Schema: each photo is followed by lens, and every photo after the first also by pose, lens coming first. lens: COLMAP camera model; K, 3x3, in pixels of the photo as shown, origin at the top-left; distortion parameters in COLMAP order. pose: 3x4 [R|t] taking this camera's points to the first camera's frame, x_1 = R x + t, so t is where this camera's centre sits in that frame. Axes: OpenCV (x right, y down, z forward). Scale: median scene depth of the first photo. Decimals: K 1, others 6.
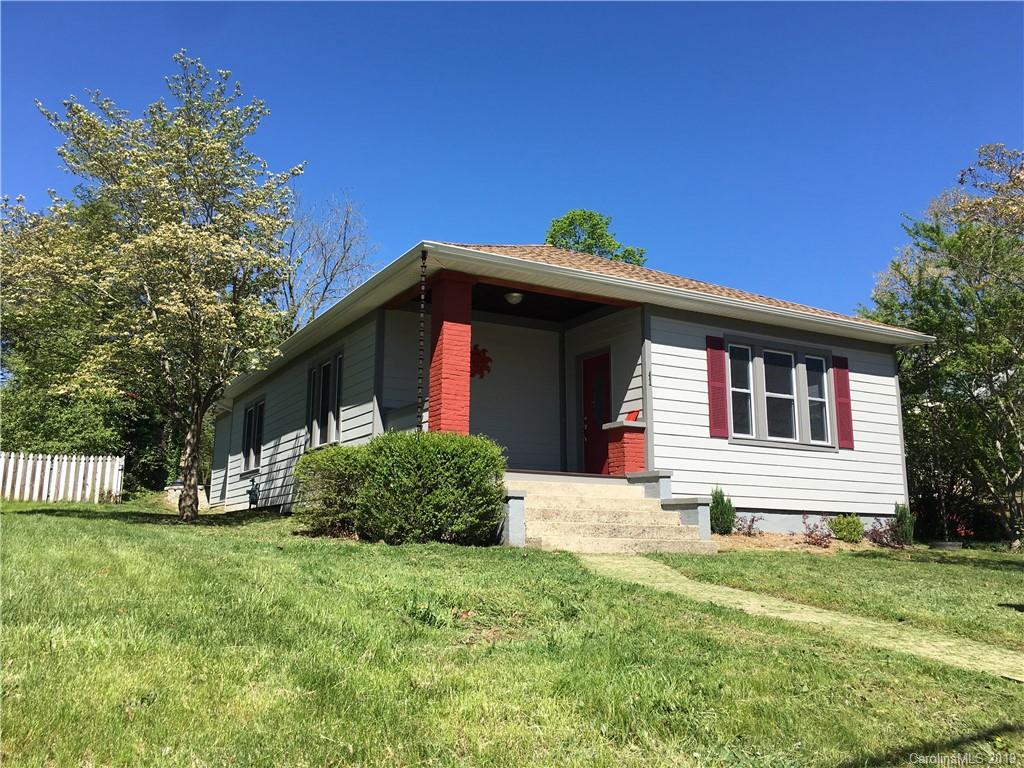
lens RADIAL K [[869.7, 0, 501.1], [0, 869.7, 384.4], [0, 0, 1]] dist [0.072072, -0.095357]
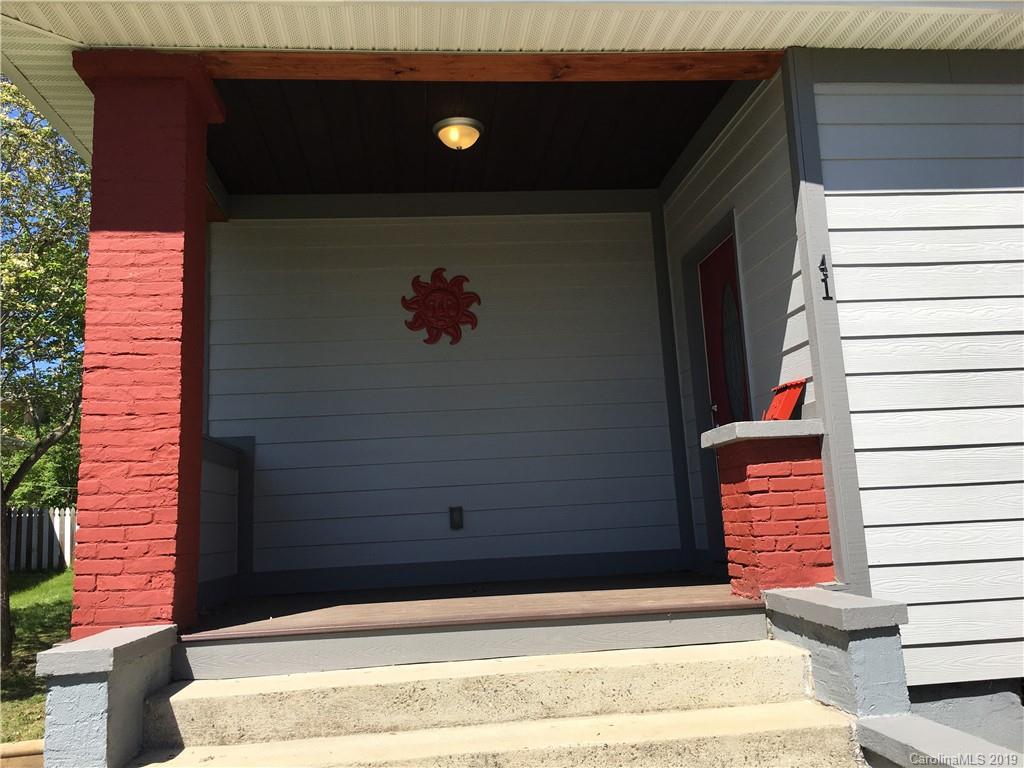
lens RADIAL K [[869.7, 0, 504.0], [0, 869.7, 375.8], [0, 0, 1]] dist [0.072072, -0.095357]
pose [[0.912947, -0.116825, -0.390997, 0.181476], [0.126359, 0.991984, -0.001354, 0.013945], [0.388021, -0.048170, 0.920391, 0.650973]]
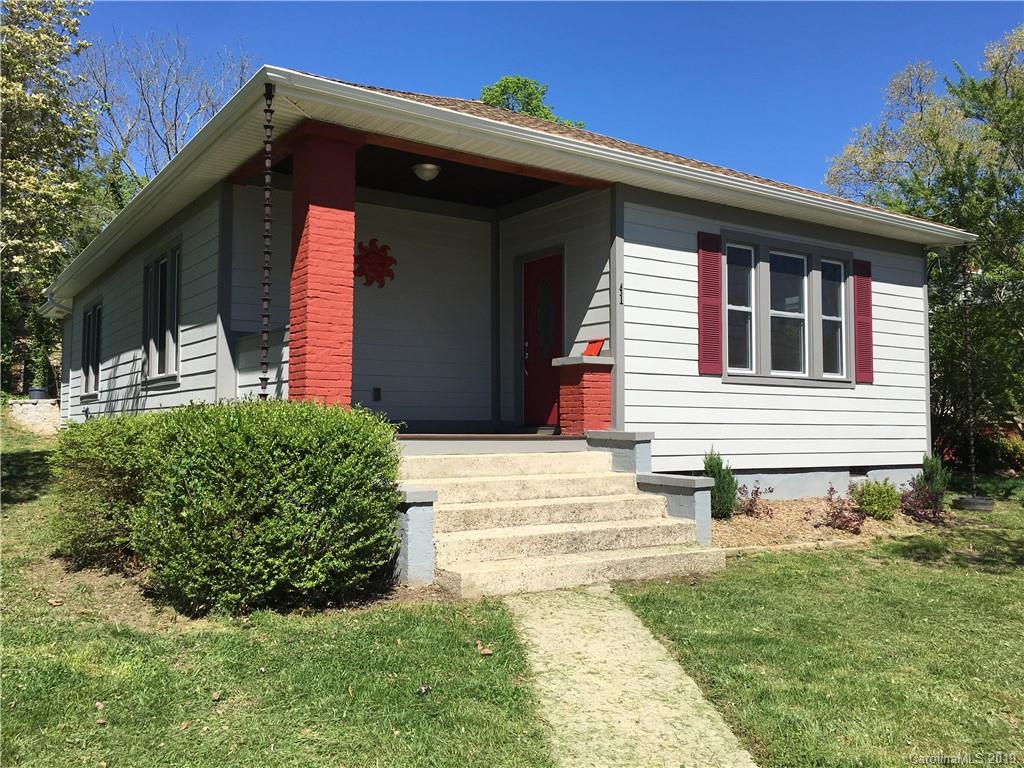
lens RADIAL K [[869.7, 0, 496.2], [0, 869.7, 383.1], [0, 0, 1]] dist [0.072072, -0.095357]
pose [[0.997049, 0.001998, 0.076743, 0.017738], [-0.012088, 0.991277, 0.131237, -0.025991], [-0.075812, -0.131777, 0.988376, 0.306038]]
